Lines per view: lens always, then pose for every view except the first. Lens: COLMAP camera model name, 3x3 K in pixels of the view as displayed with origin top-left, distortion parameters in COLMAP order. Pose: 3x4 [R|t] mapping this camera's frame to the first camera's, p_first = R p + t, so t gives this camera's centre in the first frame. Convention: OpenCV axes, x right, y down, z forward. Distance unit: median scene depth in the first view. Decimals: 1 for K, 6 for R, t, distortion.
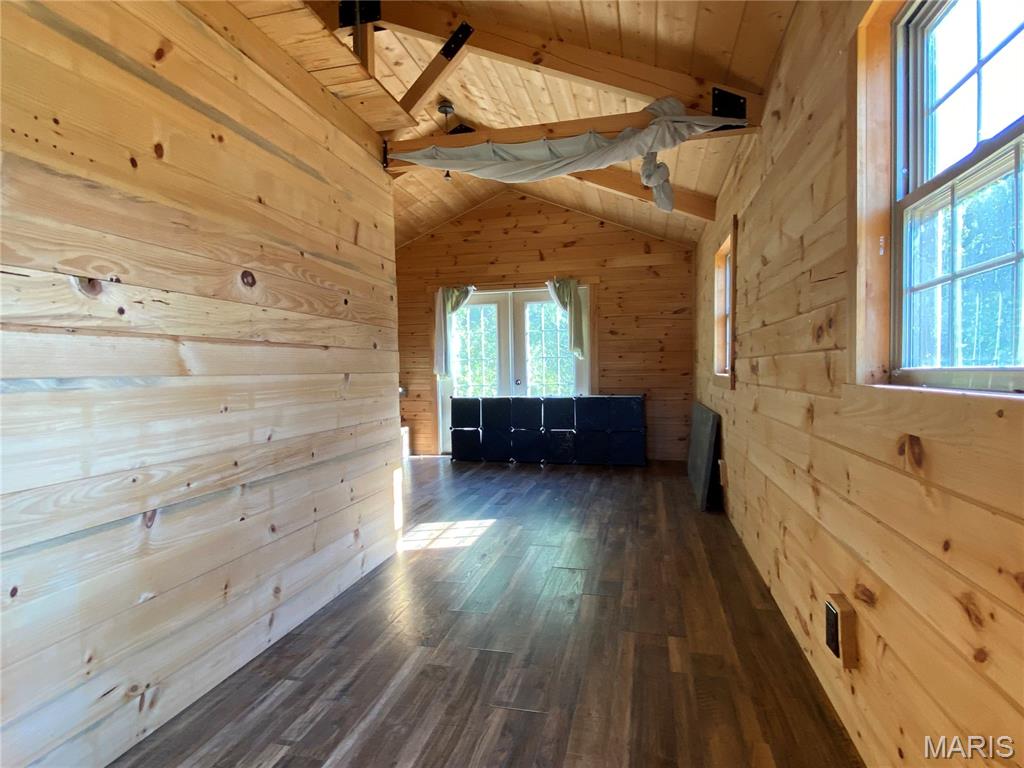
lens RADIAL K [[574.0, 0, 512.7], [0, 574.0, 385.3], [0, 0, 1]] dist [0.007872, -0.002581]
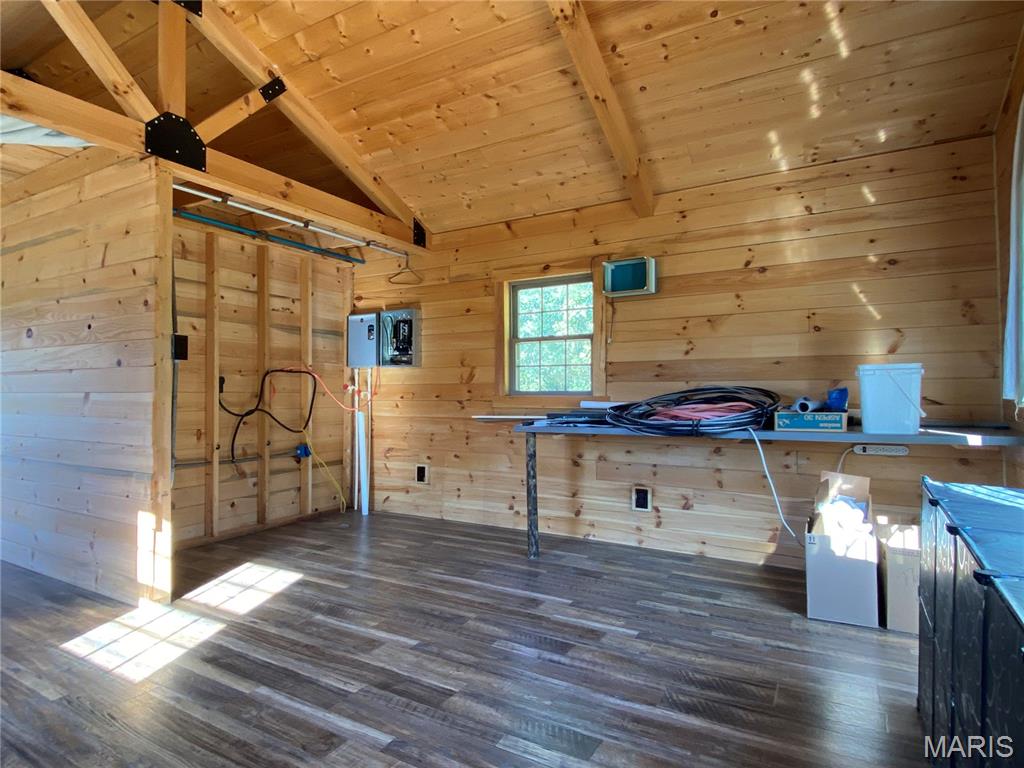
lens RADIAL K [[574.0, 0, 508.8], [0, 574.0, 387.0], [0, 0, 1]] dist [0.007872, -0.002581]
pose [[-0.298449, 0.011908, -0.954351, 0.214353], [-0.017240, 0.999692, 0.017865, -0.026949], [0.954270, 0.021785, -0.298152, 0.870650]]
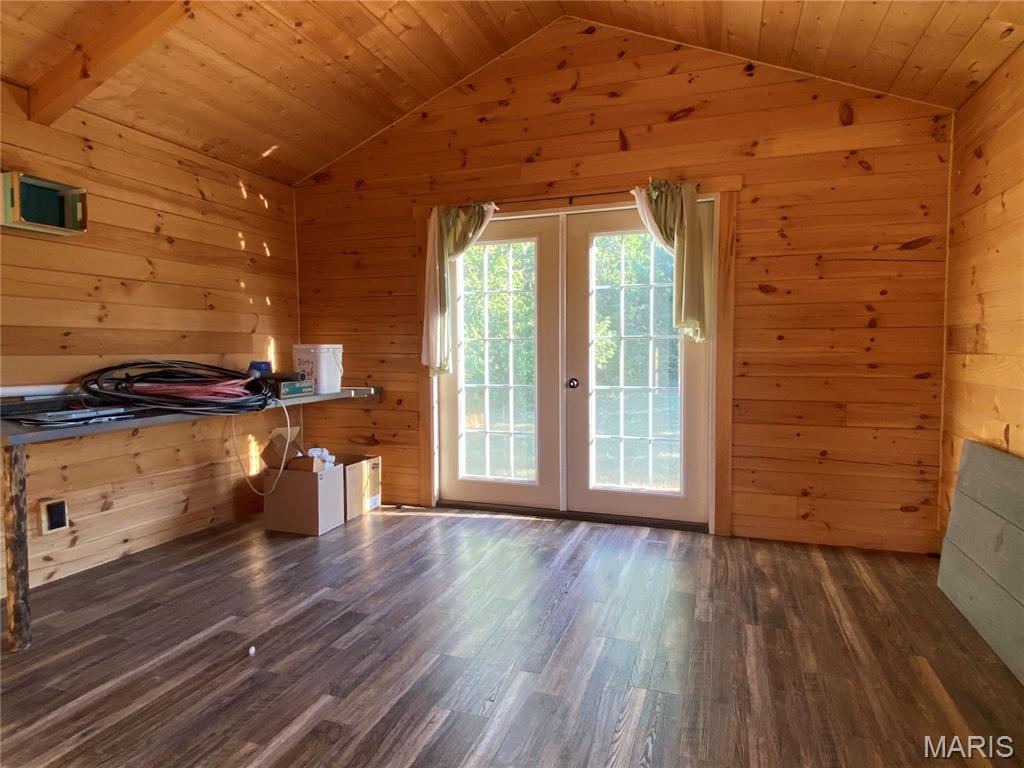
lens RADIAL K [[618.2, 0, 504.4], [0, 618.2, 388.4], [0, 0, 1]] dist [0.011182, -0.004787]
pose [[0.993404, 0.019776, -0.112947, 0.010935], [-0.015197, 0.999033, 0.041260, -0.024108], [0.113654, -0.039271, 0.992744, 0.433362]]
